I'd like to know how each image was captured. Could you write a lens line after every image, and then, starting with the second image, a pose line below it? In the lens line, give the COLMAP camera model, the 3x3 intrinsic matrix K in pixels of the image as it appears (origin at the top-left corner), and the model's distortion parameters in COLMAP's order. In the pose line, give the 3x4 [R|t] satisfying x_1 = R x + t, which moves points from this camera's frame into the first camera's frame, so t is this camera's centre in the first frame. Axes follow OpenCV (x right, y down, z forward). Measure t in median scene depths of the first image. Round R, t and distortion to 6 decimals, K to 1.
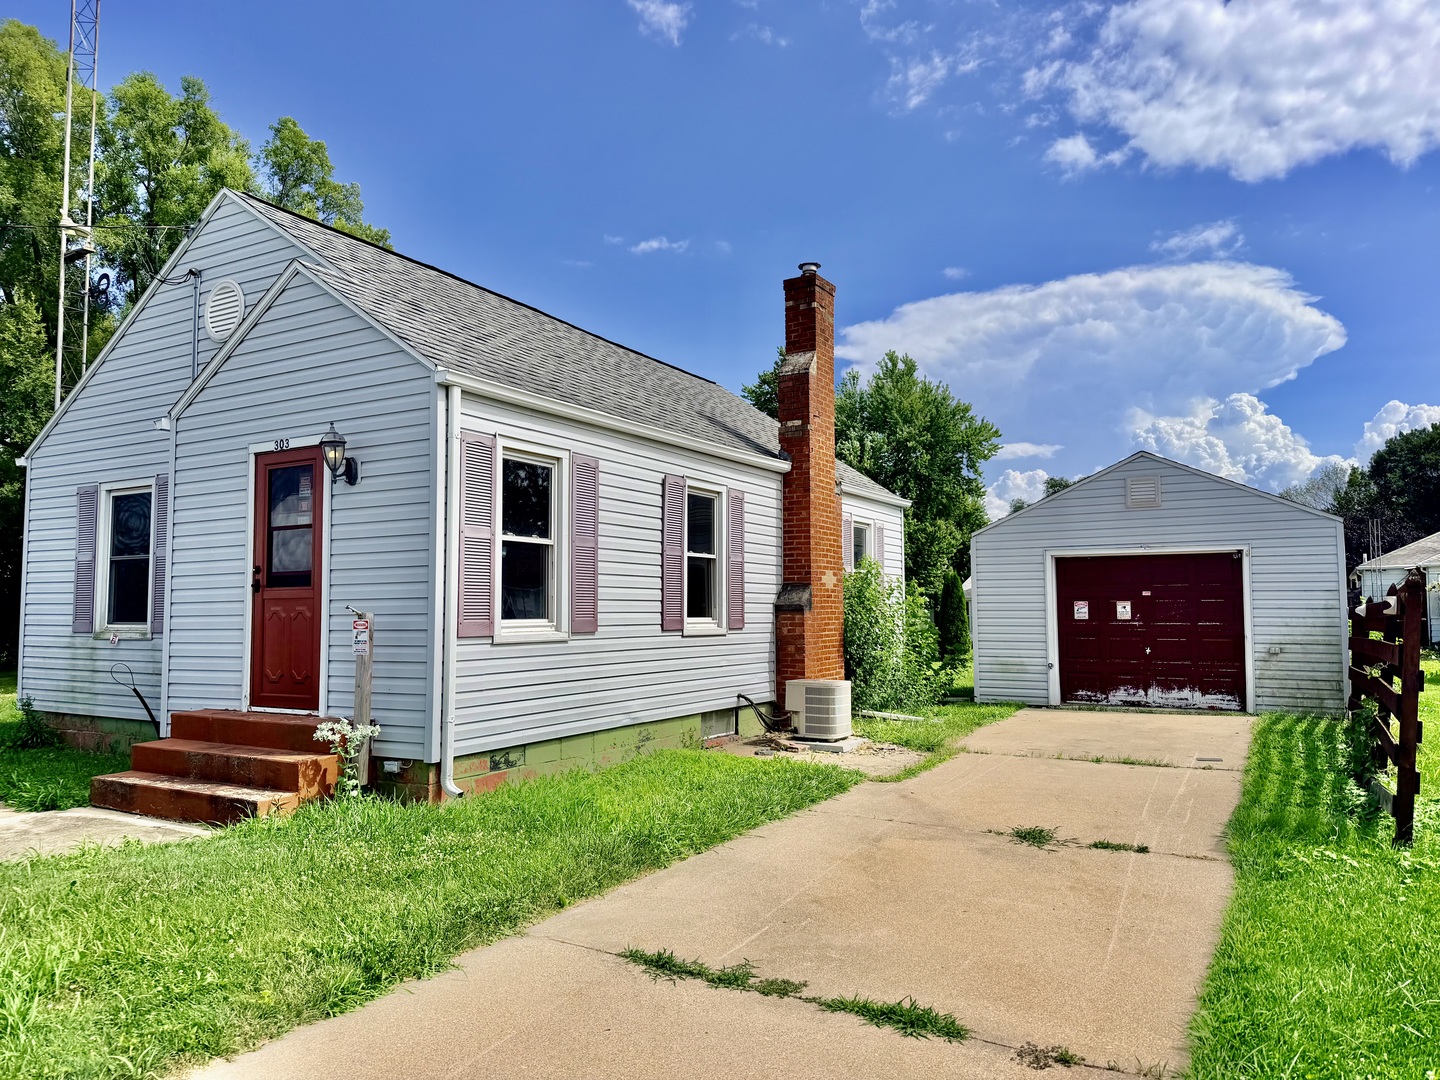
lens RADIAL K [[1028.5, 0, 720.0], [0, 1028.5, 540.0], [0, 0, 1]] dist [0.000157, -0.000475]
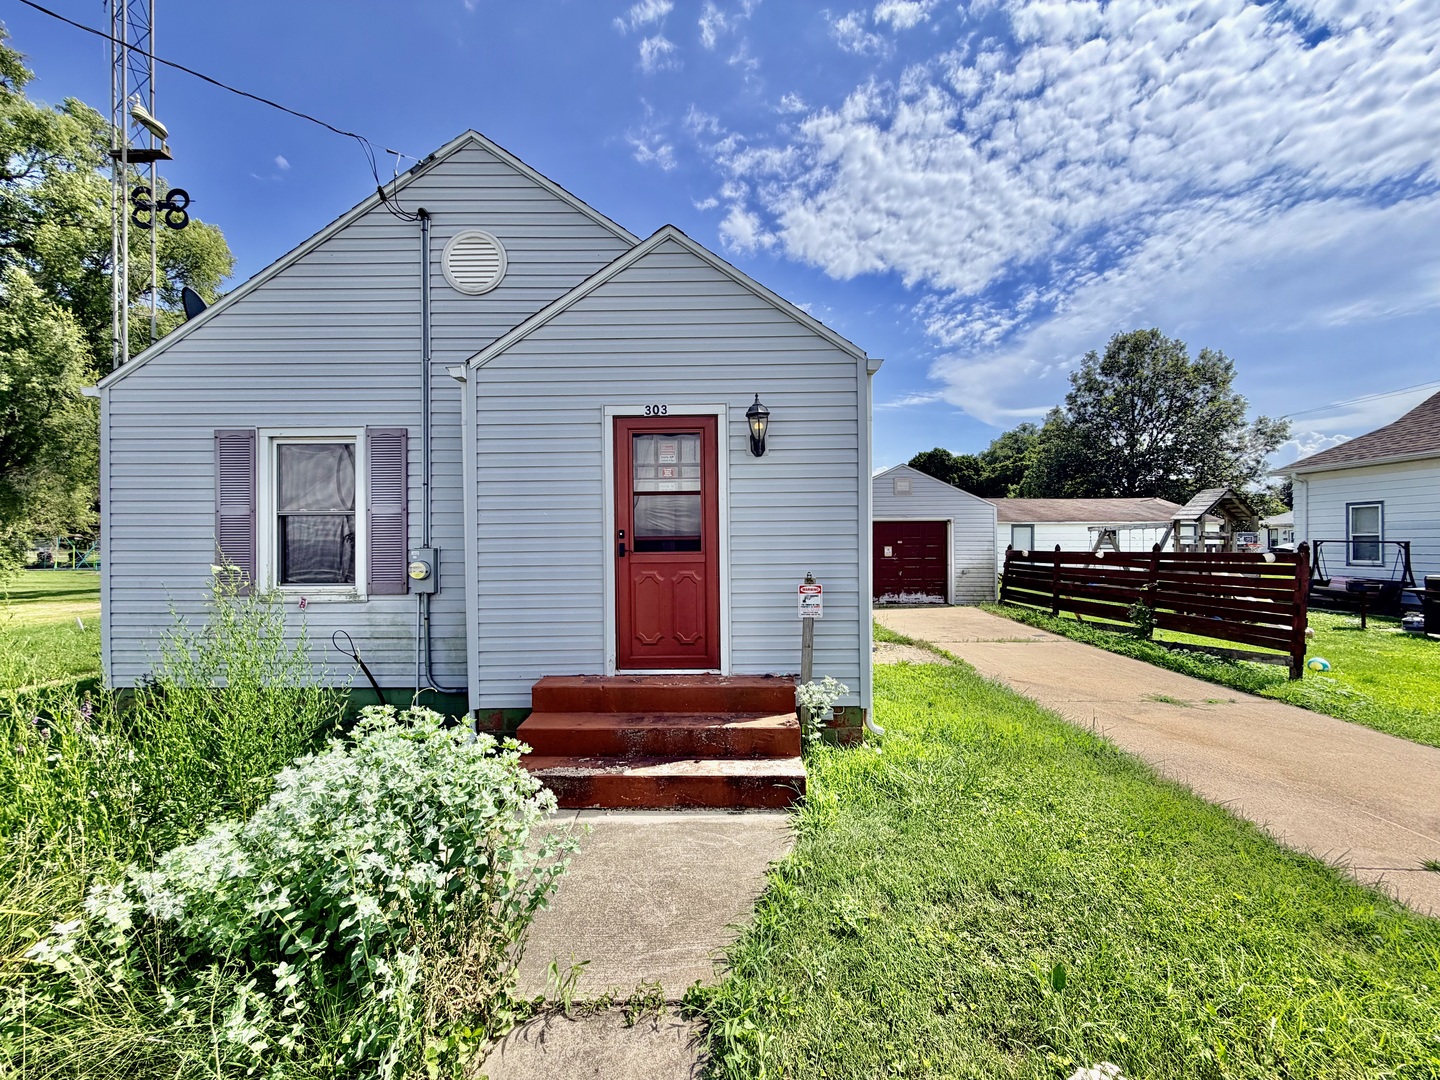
lens RADIAL K [[577.3, 0, 720.0], [0, 577.3, 540.0], [0, 0, 1]] dist [-0.003454, -0.000117]
pose [[0.870426, -0.000191, 0.492299, -0.638290], [-0.032356, 0.997815, 0.057597, -0.000537], [-0.491235, -0.066063, 0.868518, 0.463720]]
